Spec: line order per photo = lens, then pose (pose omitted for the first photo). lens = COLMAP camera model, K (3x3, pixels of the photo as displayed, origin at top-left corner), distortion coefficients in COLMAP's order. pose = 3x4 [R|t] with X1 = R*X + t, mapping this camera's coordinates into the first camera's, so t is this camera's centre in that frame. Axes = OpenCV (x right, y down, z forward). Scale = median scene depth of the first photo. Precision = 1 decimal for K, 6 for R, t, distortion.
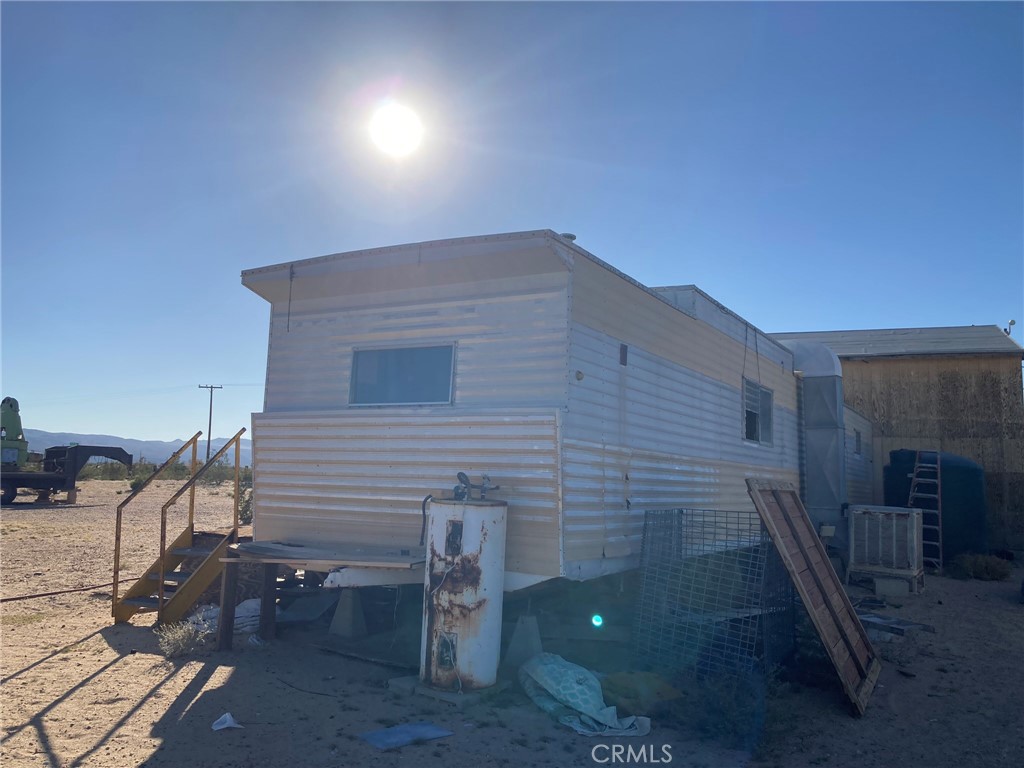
lens RADIAL K [[829.4, 0, 512.0], [0, 829.4, 370.3], [0, 0, 1]] dist [0.035469, -0.038374]
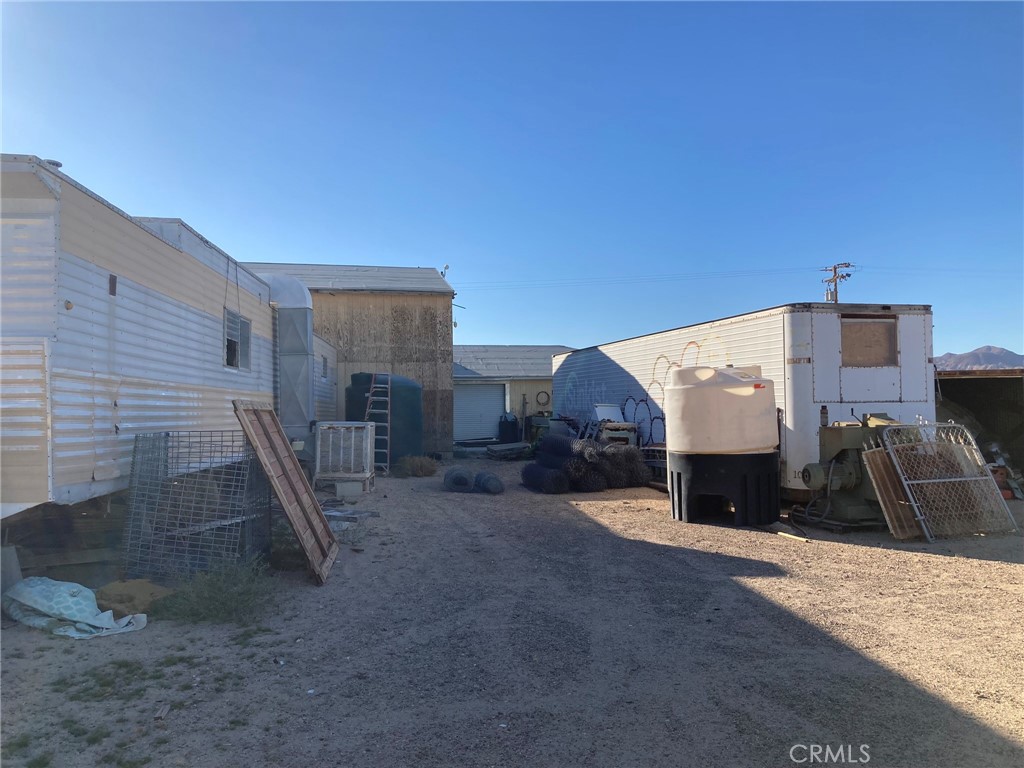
lens RADIAL K [[829.4, 0, 512.0], [0, 829.4, 370.3], [0, 0, 1]] dist [0.035469, -0.038374]
pose [[0.817027, -0.013178, 0.576449, -0.049085], [-0.038359, 0.996282, 0.077143, -0.010778], [-0.575322, -0.085139, 0.813484, -0.112125]]
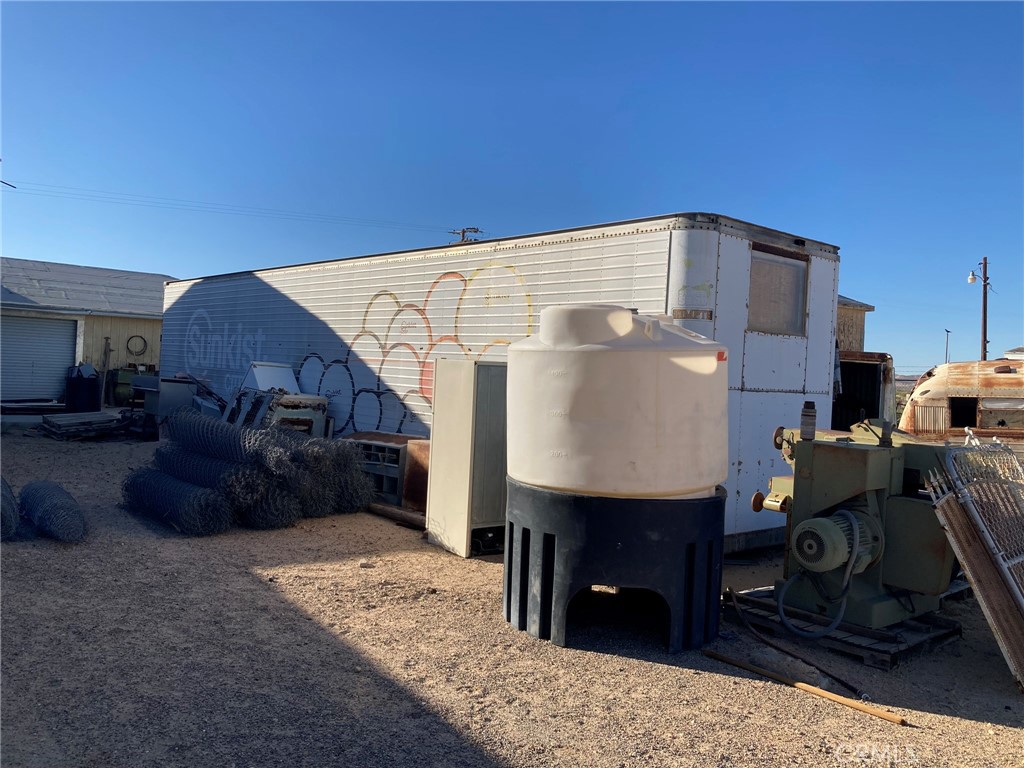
lens RADIAL K [[829.4, 0, 512.0], [0, 829.4, 370.3], [0, 0, 1]] dist [0.035469, -0.038374]
pose [[0.452308, -0.004414, 0.891851, 0.388298], [-0.149098, 0.985541, 0.080493, 0.083442], [-0.879311, -0.169381, 0.445110, 0.584217]]
